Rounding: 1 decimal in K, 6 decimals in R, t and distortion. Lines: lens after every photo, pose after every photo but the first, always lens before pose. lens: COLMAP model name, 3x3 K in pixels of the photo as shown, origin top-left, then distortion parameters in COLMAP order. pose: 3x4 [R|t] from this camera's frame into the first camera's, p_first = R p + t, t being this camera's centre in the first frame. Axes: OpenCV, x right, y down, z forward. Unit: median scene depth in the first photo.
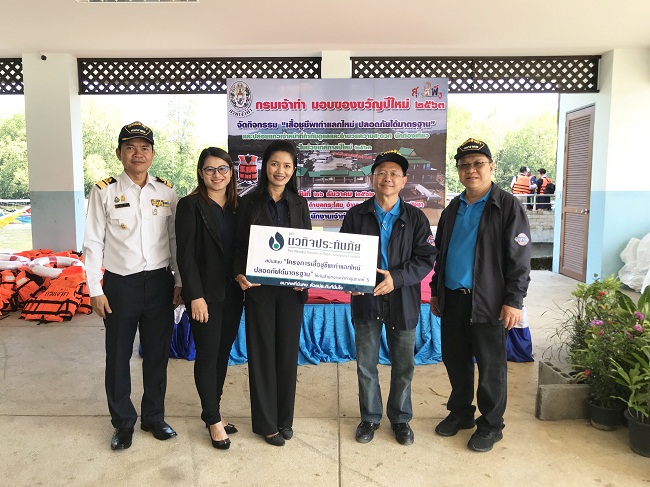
lens RADIAL K [[517.2, 0, 325.6], [0, 517.2, 245.9], [0, 0, 1]] dist [0.059870, -0.003291]
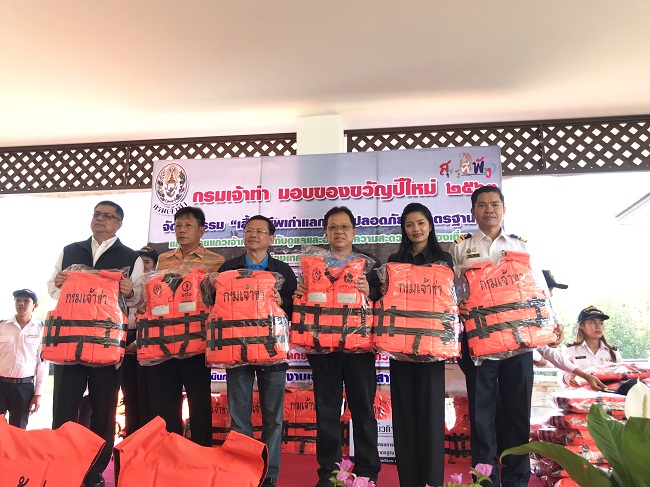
lens RADIAL K [[517.2, 0, 321.8], [0, 517.2, 242.6], [0, 0, 1]] dist [0.059870, -0.003291]
pose [[0.992060, -0.017472, -0.124545, 0.102459], [-0.021015, 0.953348, -0.301140, -0.026852], [0.123996, 0.301366, 0.945412, 0.430624]]
